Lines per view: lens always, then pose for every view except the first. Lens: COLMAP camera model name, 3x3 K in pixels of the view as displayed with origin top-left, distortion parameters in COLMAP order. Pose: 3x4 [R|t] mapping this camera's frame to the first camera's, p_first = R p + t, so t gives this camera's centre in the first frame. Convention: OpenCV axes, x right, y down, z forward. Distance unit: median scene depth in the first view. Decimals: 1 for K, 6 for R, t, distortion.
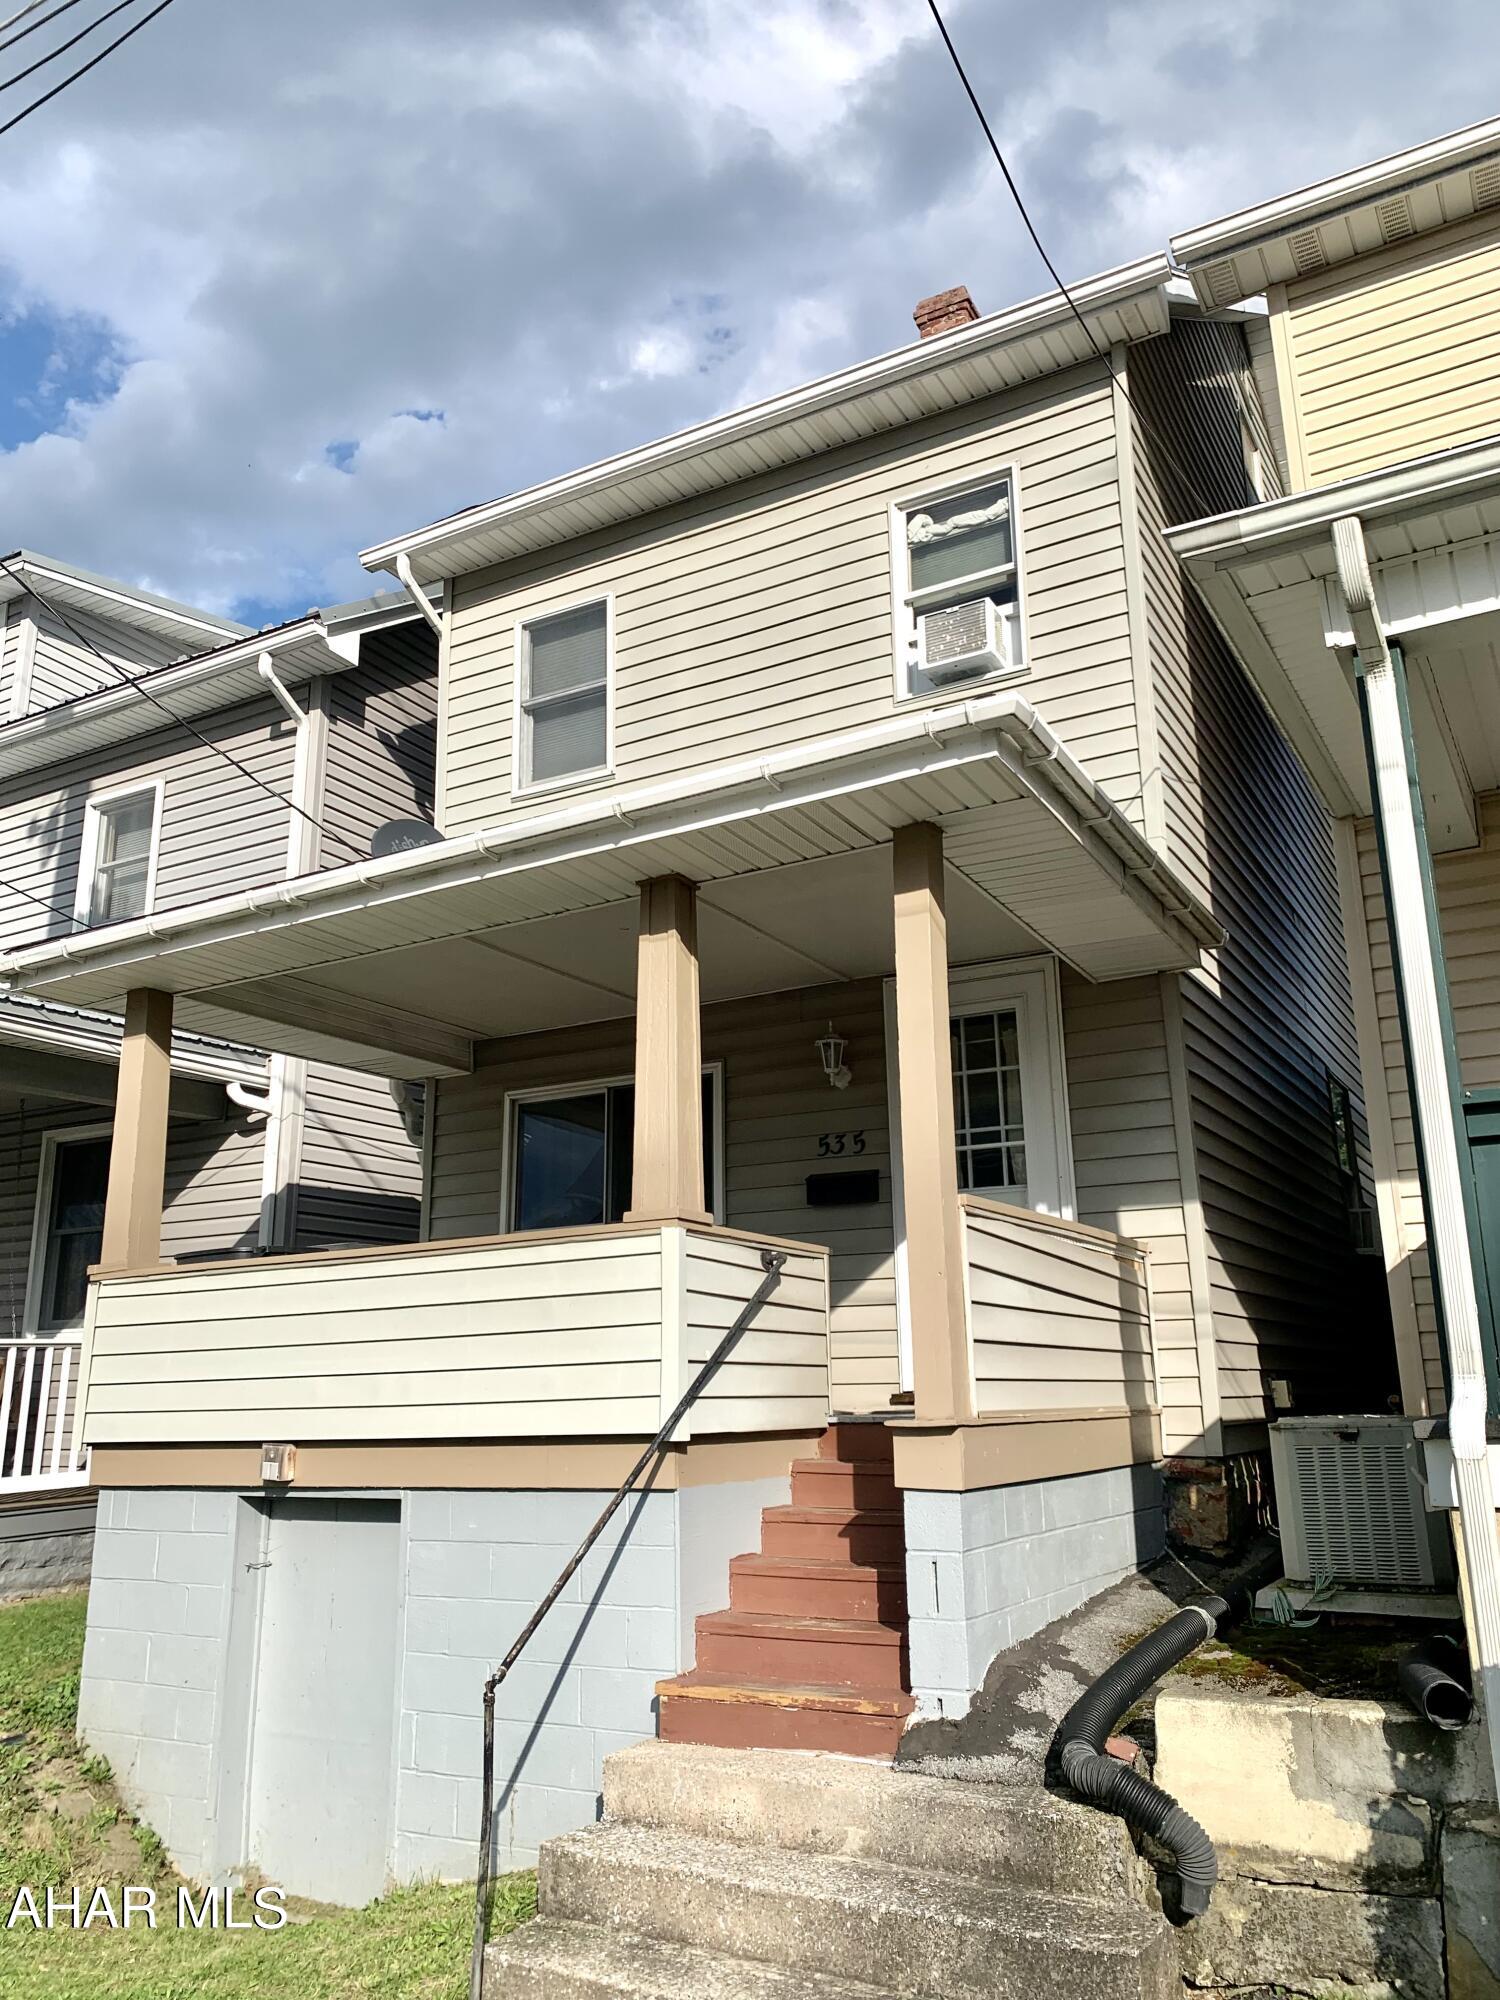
lens RADIAL K [[1533.4, 0, 750.0], [0, 1533.4, 1000.0], [0, 0, 1]] dist [0.012425, -0.000345]
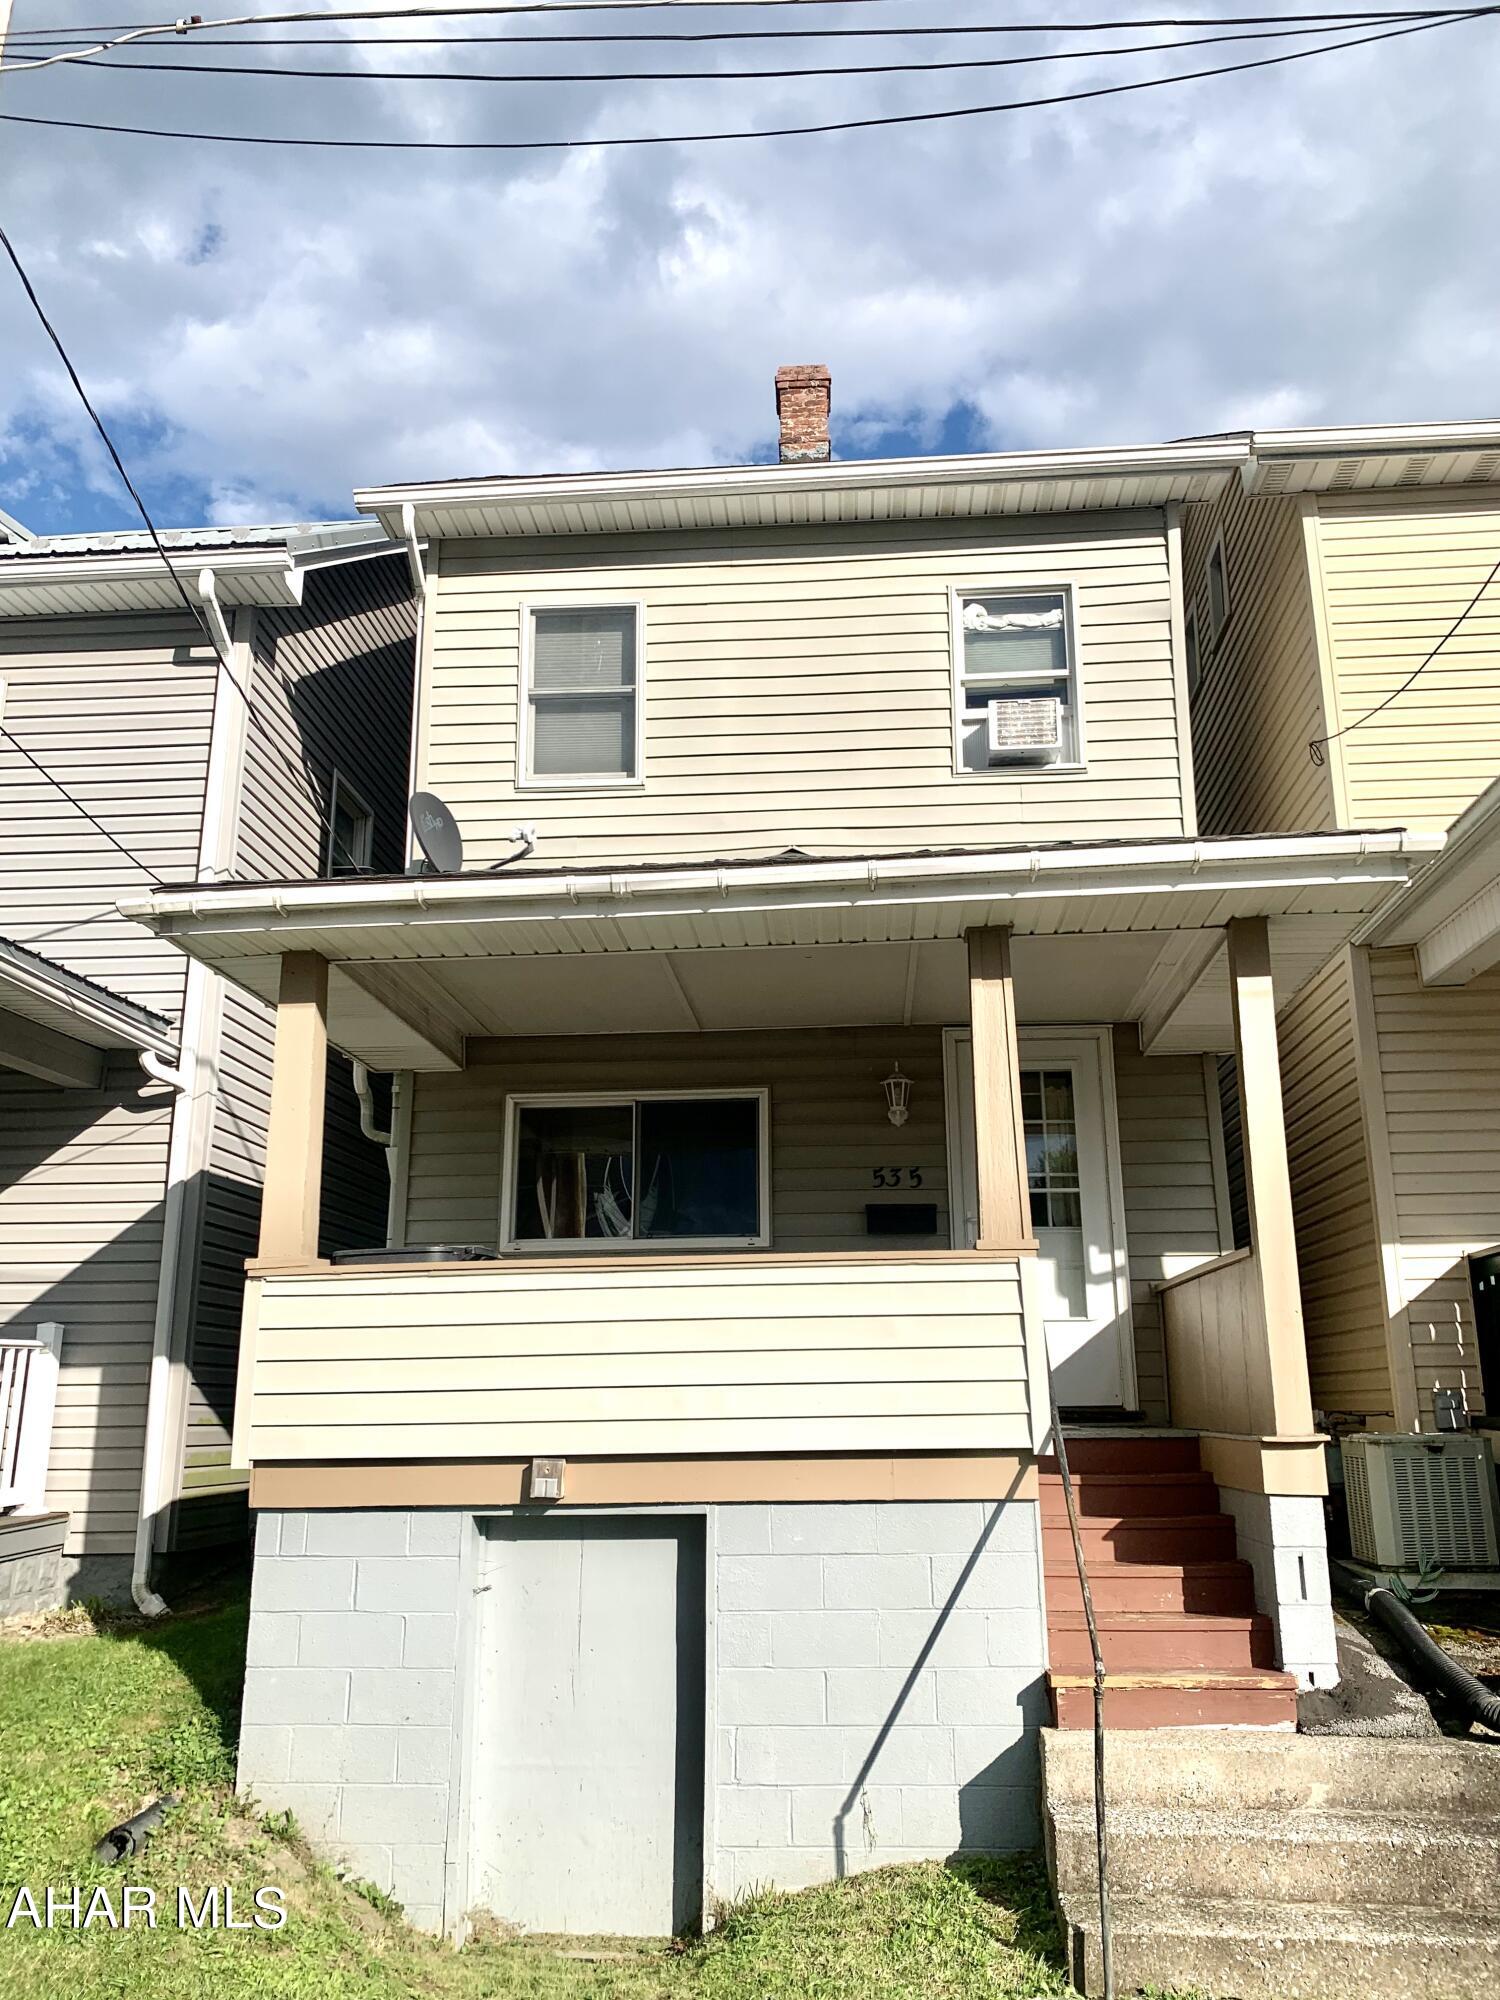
lens RADIAL K [[1534.2, 0, 760.0], [0, 1534.2, 1026.4], [0, 0, 1]] dist [0.011457, 0.000902]
pose [[0.901573, 0.112750, 0.417676, -0.484699], [-0.114994, 0.993167, -0.019882, 0.021733], [-0.417063, -0.030105, 0.908379, 0.073505]]
